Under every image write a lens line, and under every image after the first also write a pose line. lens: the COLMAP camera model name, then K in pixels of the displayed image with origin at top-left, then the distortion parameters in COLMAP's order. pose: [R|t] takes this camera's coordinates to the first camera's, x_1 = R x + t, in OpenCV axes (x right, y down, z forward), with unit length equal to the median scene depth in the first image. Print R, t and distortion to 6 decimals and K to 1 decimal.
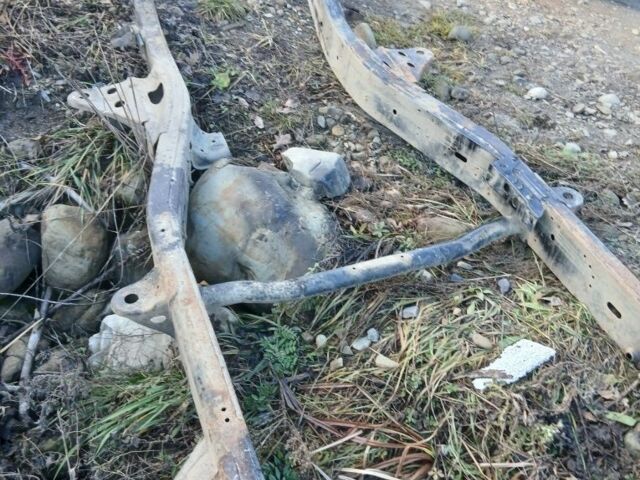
lens RADIAL K [[667.4, 0, 319.6], [0, 667.4, 239.5], [0, 0, 1]] dist [0.070634, 0.000000]
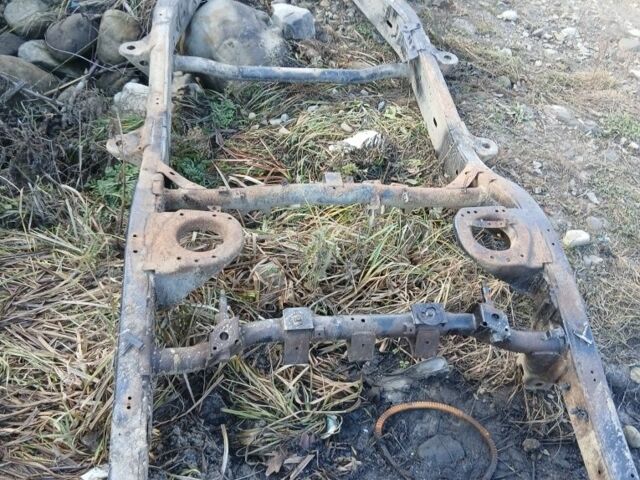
lens RADIAL K [[667.4, 0, 320.7], [0, 667.4, 240.5], [0, 0, 1]] dist [0.070634, 0.000000]
pose [[0.965784, 0.213926, -0.146617, 0.420601], [-0.206648, 0.976361, 0.063373, 0.287774], [0.156708, -0.030906, 0.987161, -0.464097]]
